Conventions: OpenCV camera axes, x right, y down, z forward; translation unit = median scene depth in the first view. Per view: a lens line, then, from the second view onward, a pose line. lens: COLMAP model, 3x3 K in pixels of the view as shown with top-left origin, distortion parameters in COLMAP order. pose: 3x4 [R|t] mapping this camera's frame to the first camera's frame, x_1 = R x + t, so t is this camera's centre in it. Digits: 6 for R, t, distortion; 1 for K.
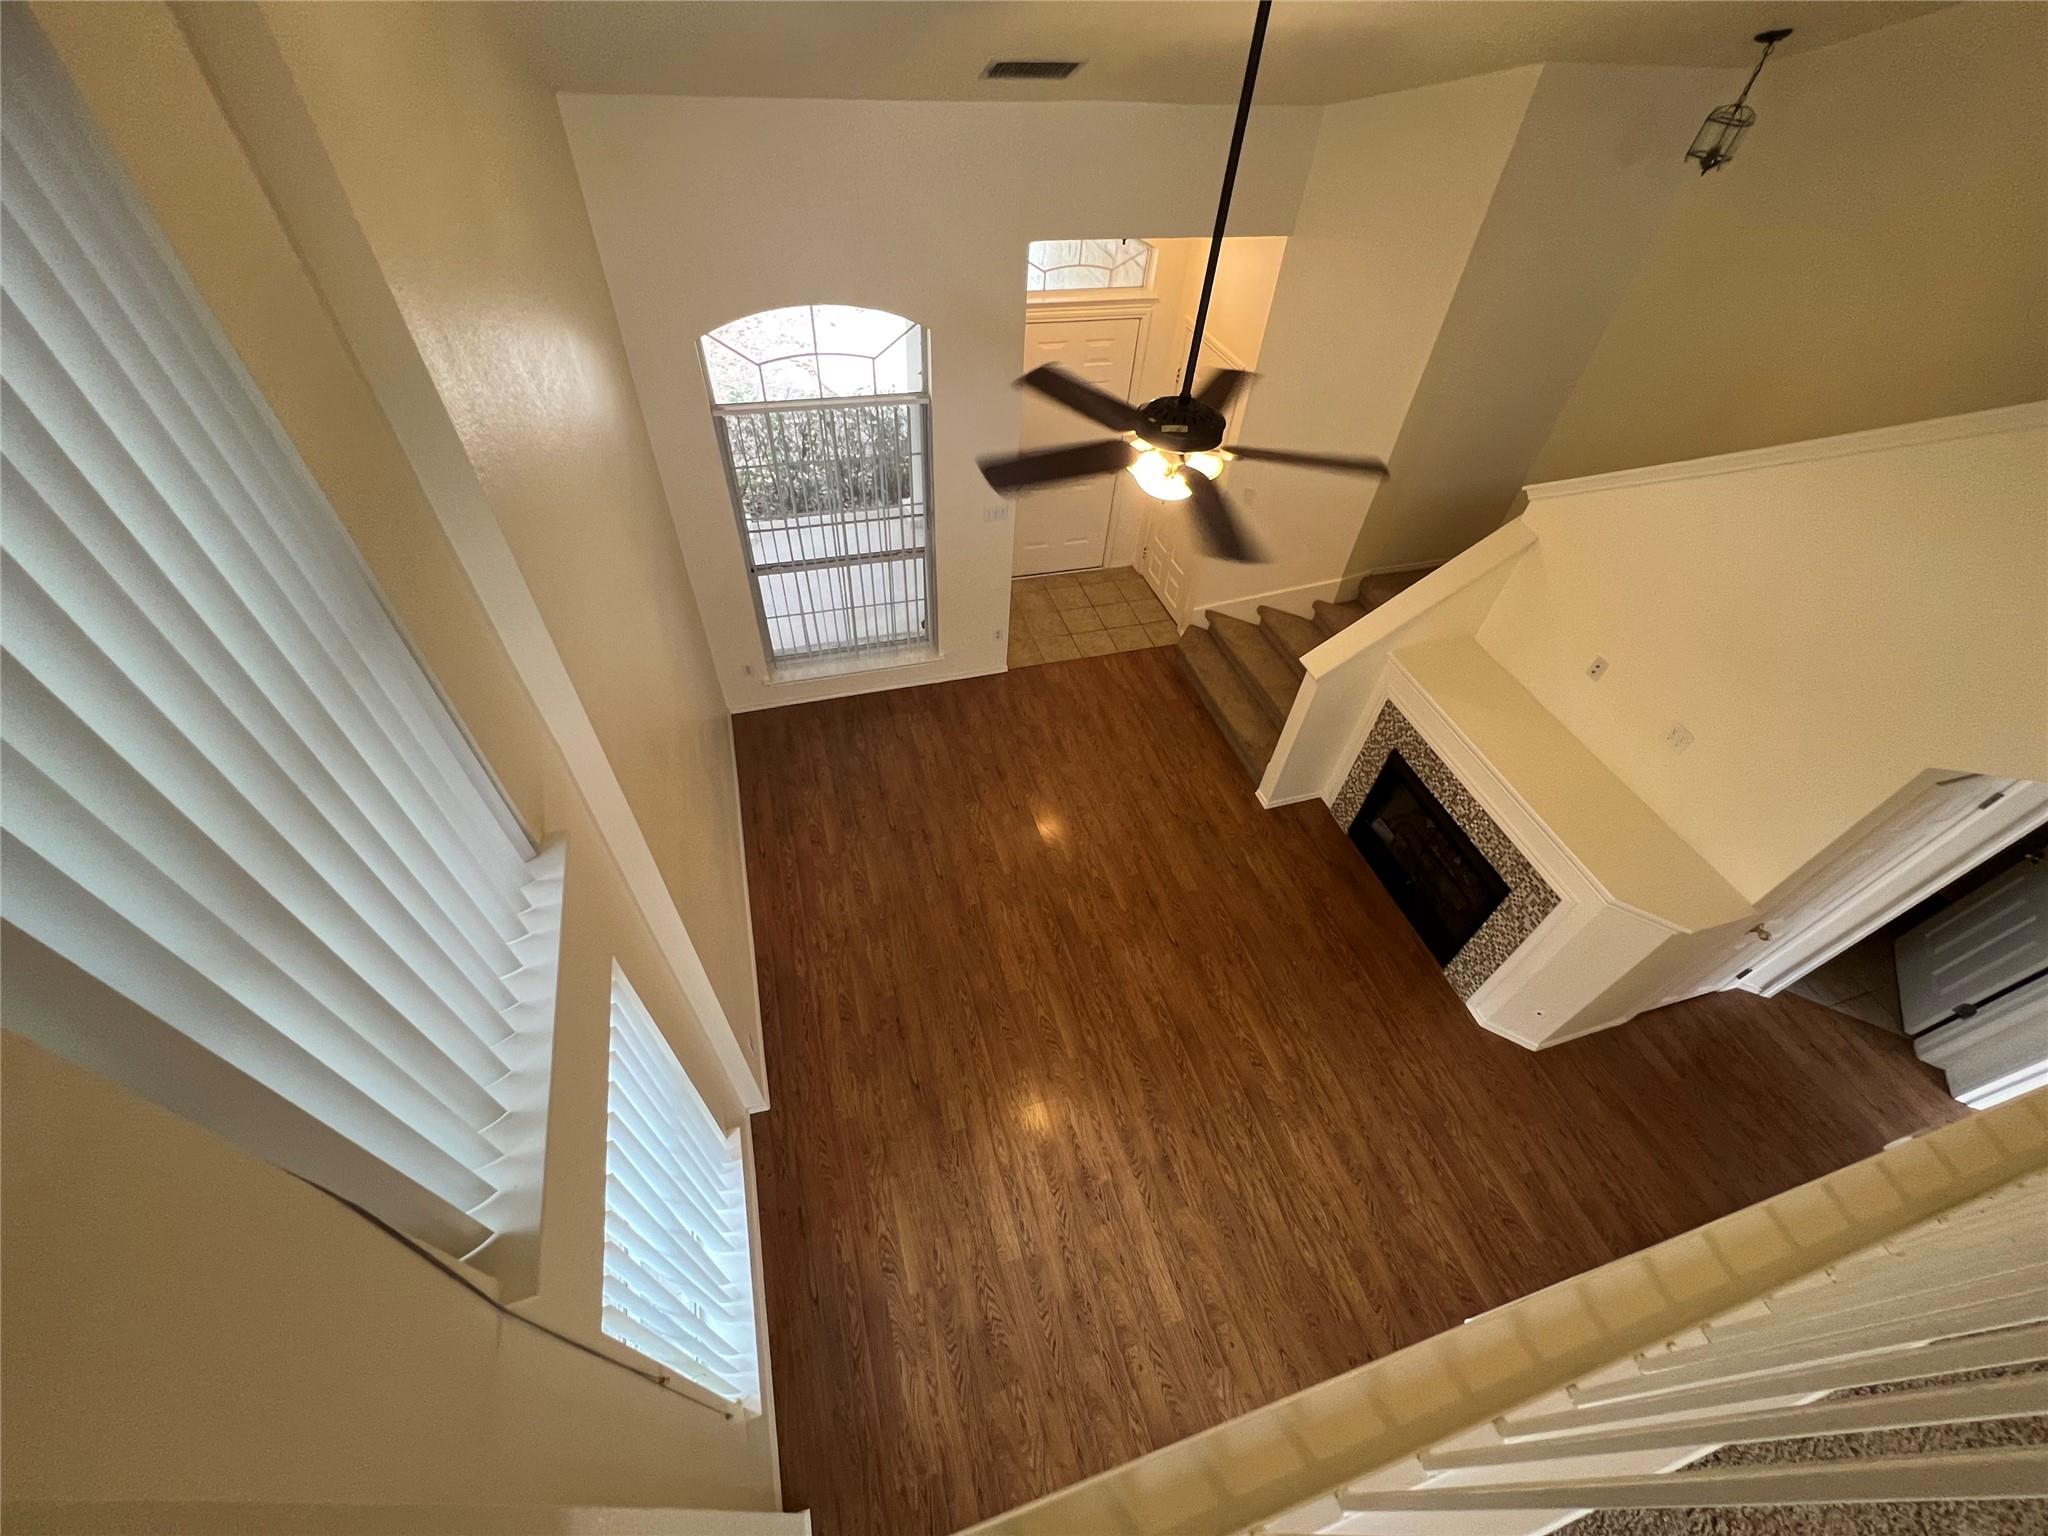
lens RADIAL K [[825.3, 0, 1020.0], [0, 825.3, 769.4], [0, 0, 1]] dist [-0.003092, -0.000257]
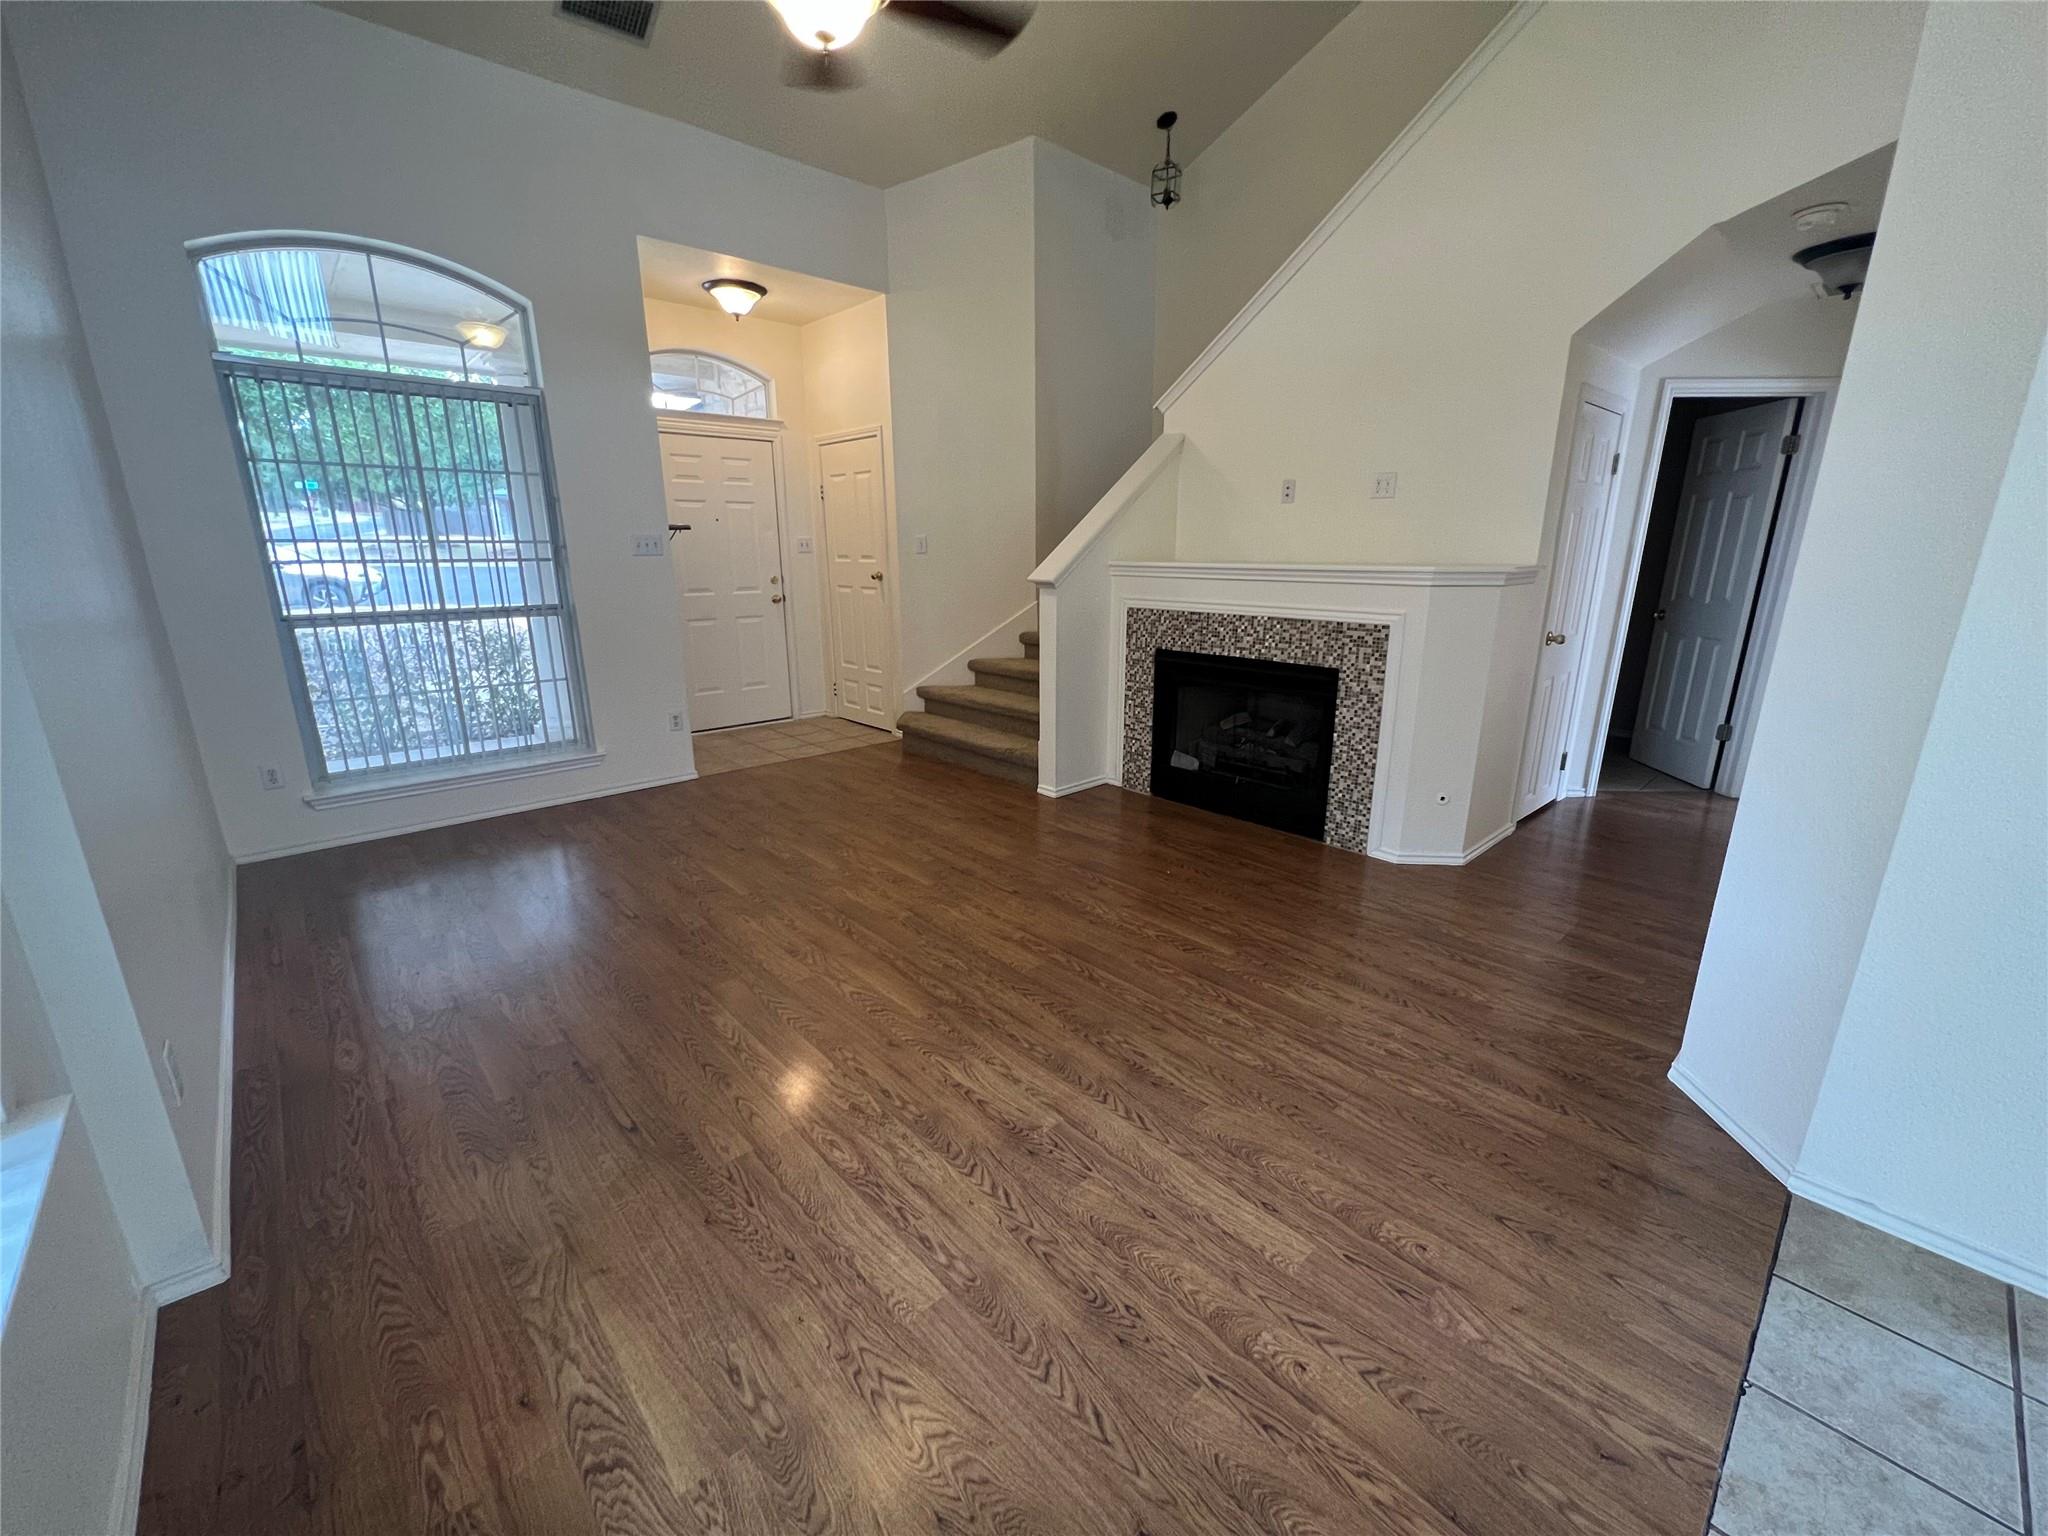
lens RADIAL K [[821.4, 0, 1022.5], [0, 821.4, 768.2], [0, 0, 1]] dist [-0.004352, -0.000058]
pose [[0.899287, -0.169357, 0.403237, -0.078358], [0.355446, 0.820219, -0.448217, 0.513295], [-0.254834, 0.546405, 0.797810, 0.453777]]
